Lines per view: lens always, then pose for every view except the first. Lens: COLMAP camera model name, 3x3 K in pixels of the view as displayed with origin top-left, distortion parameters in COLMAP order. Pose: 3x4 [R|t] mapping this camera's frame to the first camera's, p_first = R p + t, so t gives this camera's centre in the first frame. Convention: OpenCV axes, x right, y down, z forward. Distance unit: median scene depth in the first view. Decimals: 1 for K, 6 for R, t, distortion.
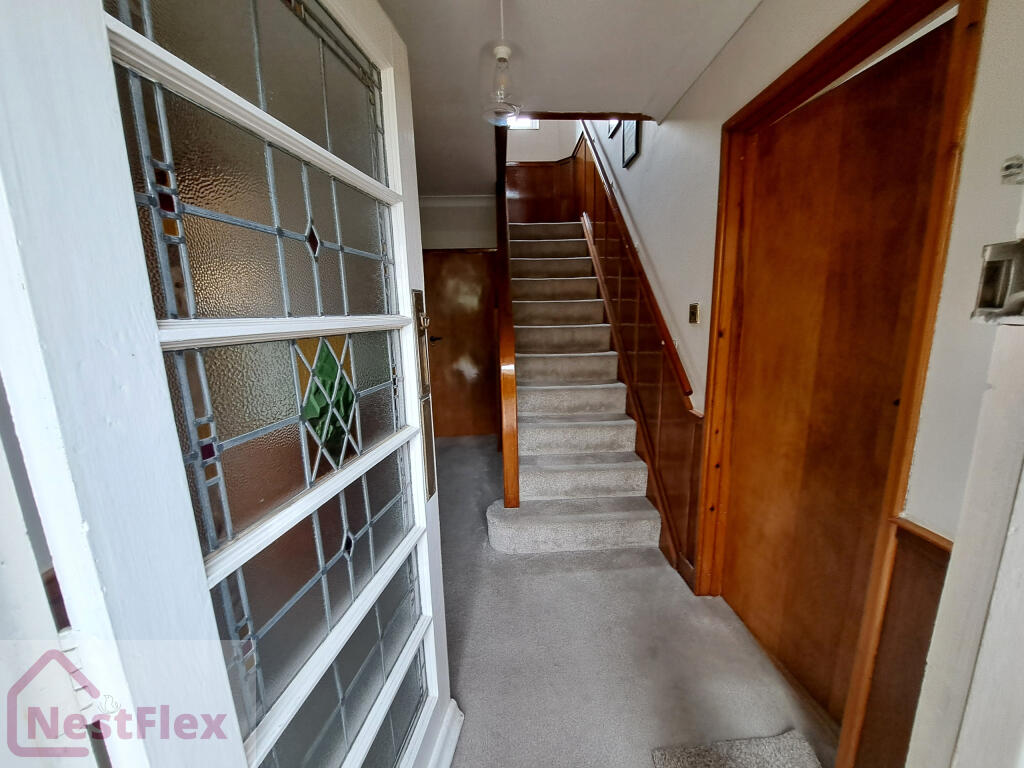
lens RADIAL K [[404.6, 0, 517.8], [0, 404.6, 391.7], [0, 0, 1]] dist [-0.016330, 0.000510]
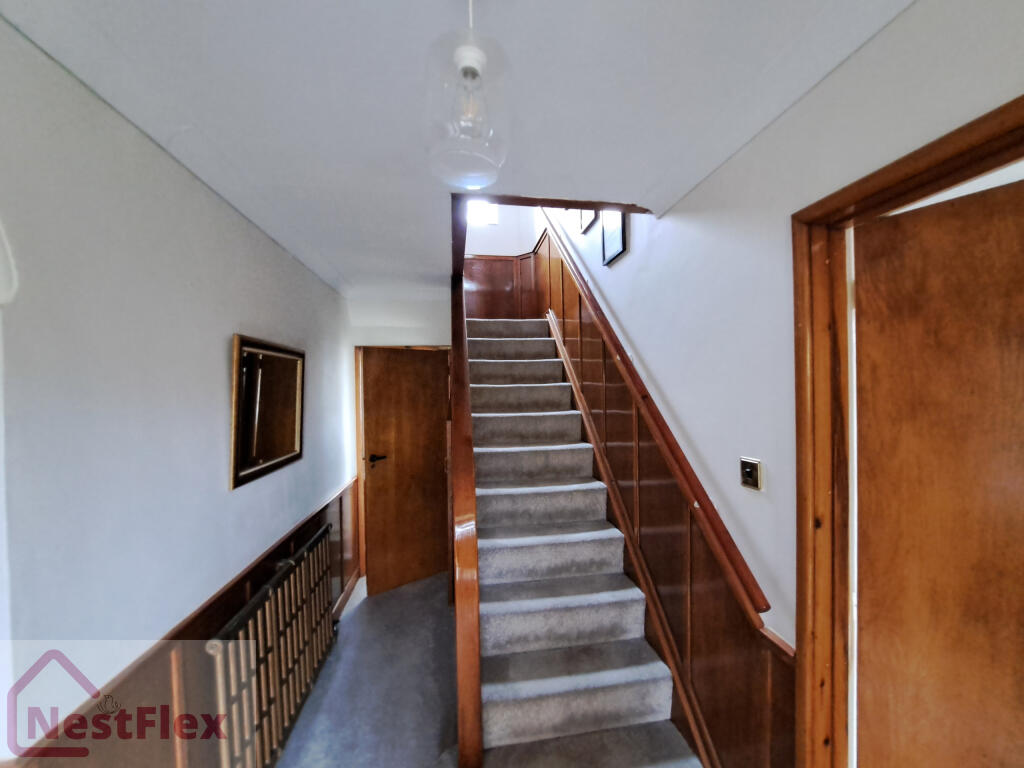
lens RADIAL K [[404.6, 0, 516.1], [0, 404.6, 385.7], [0, 0, 1]] dist [-0.016330, 0.000510]
pose [[0.993817, 0.009110, 0.110658, -0.011657], [0.014055, 0.978290, -0.206764, -0.111854], [-0.110140, 0.207041, 0.972113, 0.201877]]
